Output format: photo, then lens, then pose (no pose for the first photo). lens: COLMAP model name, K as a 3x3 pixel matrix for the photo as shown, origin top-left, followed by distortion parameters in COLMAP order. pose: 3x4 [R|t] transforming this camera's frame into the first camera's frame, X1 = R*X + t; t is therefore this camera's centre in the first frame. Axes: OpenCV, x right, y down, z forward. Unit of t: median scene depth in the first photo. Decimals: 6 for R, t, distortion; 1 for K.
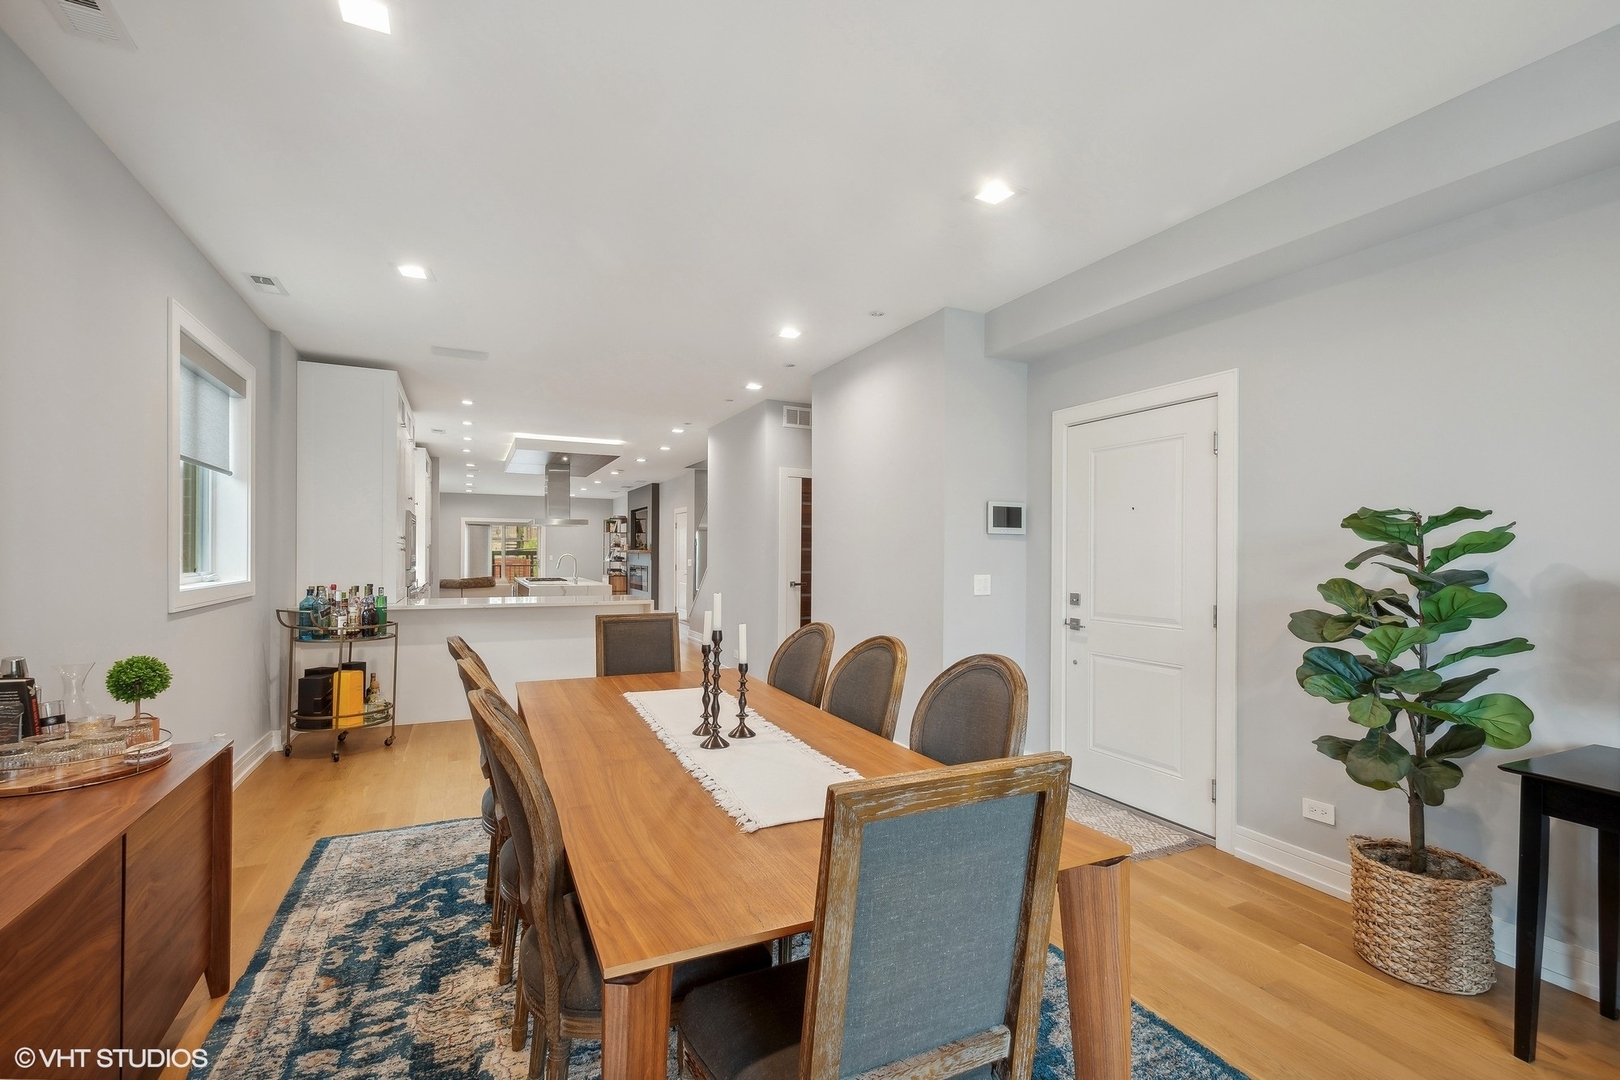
lens RADIAL K [[738.6, 0, 816.8], [0, 738.6, 547.9], [0, 0, 1]] dist [0.002487, 0.000155]
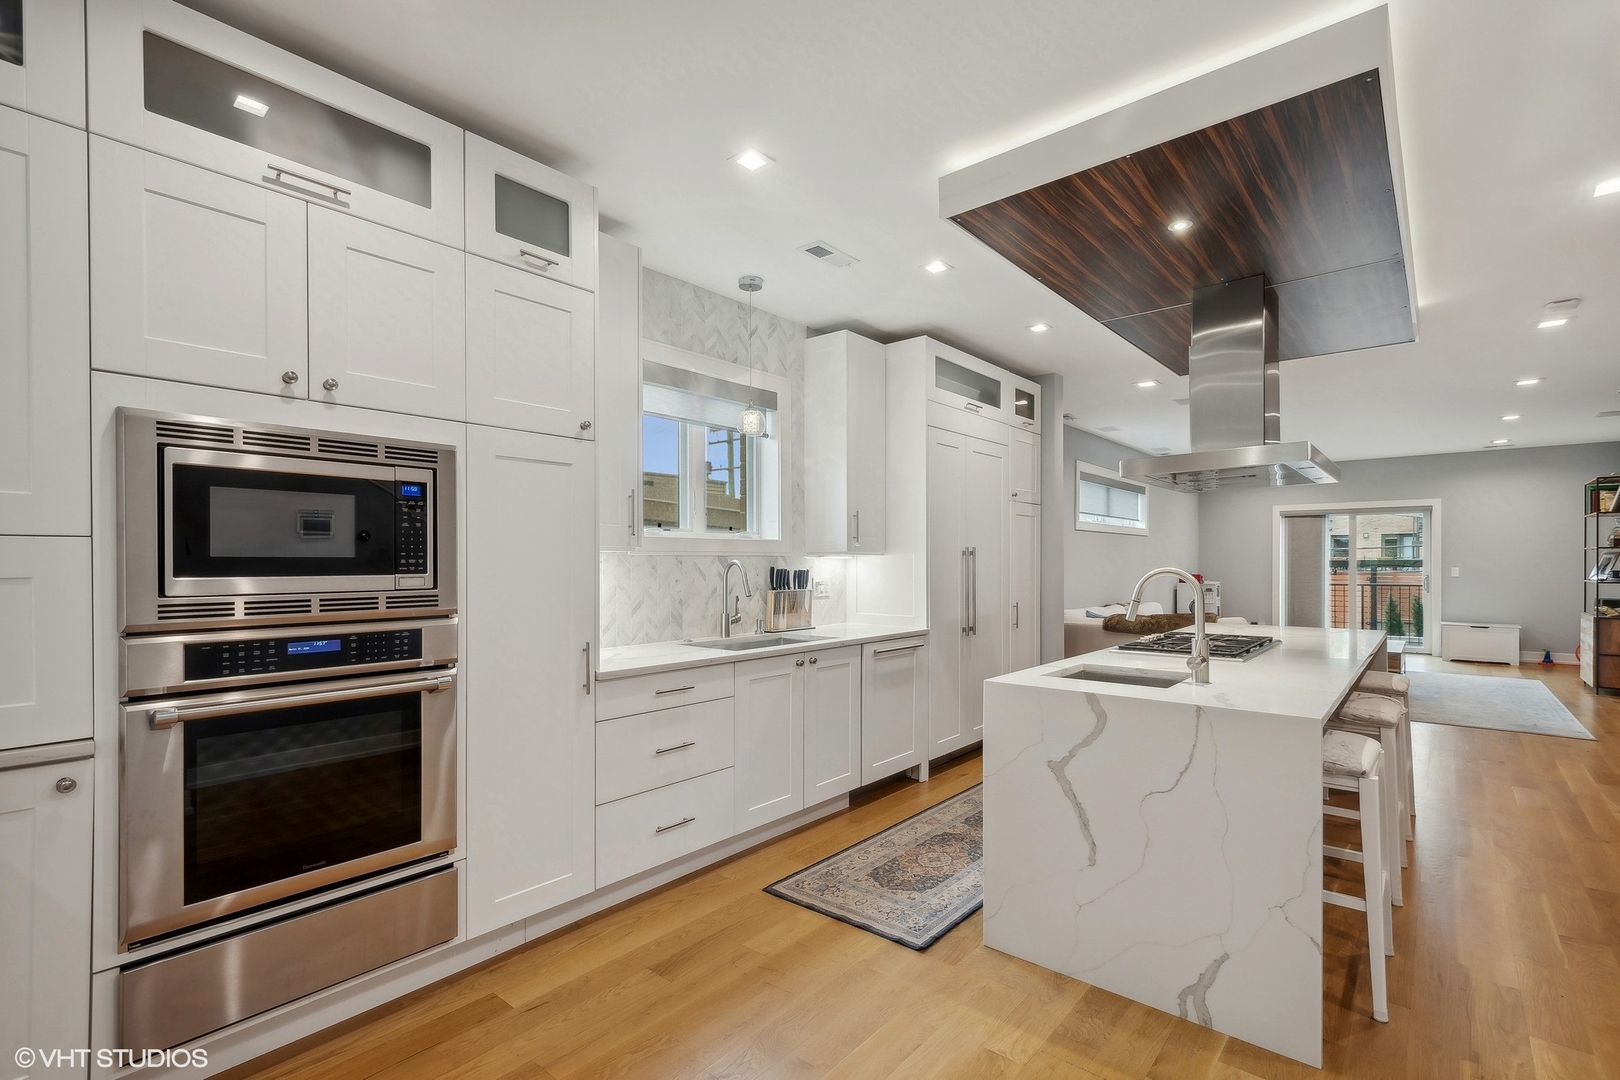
lens RADIAL K [[763.1, 0, 809.7], [0, 763.1, 565.5], [0, 0, 1]] dist [0.001917, -0.000066]
pose [[0.415859, -0.002896, -0.909424, -0.072015], [0.011812, 0.999928, 0.002217, 0.002536], [0.909352, -0.011664, 0.415863, 0.409681]]
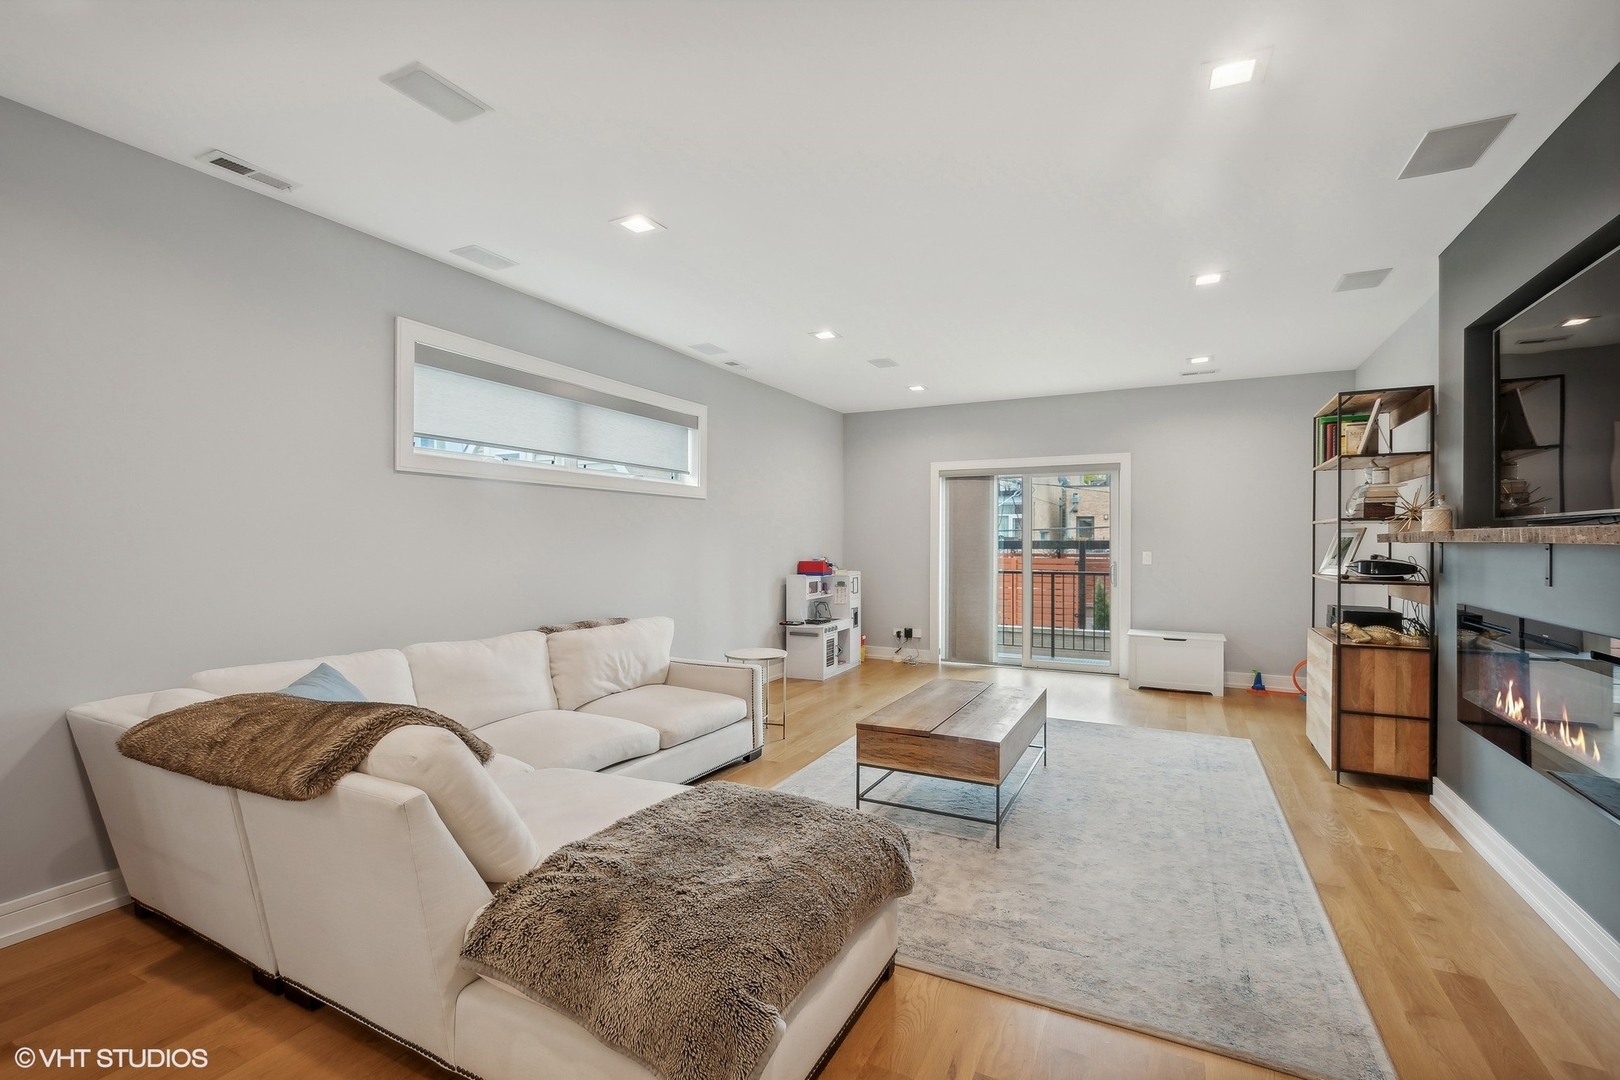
lens RADIAL K [[738.6, 0, 816.8], [0, 738.6, 547.9], [0, 0, 1]] dist [0.002487, 0.000155]
pose [[0.618026, 0.000612, -0.786158, -0.195974], [0.009518, 0.999921, 0.008261, 0.004345], [0.786100, -0.012589, 0.617971, 0.715770]]
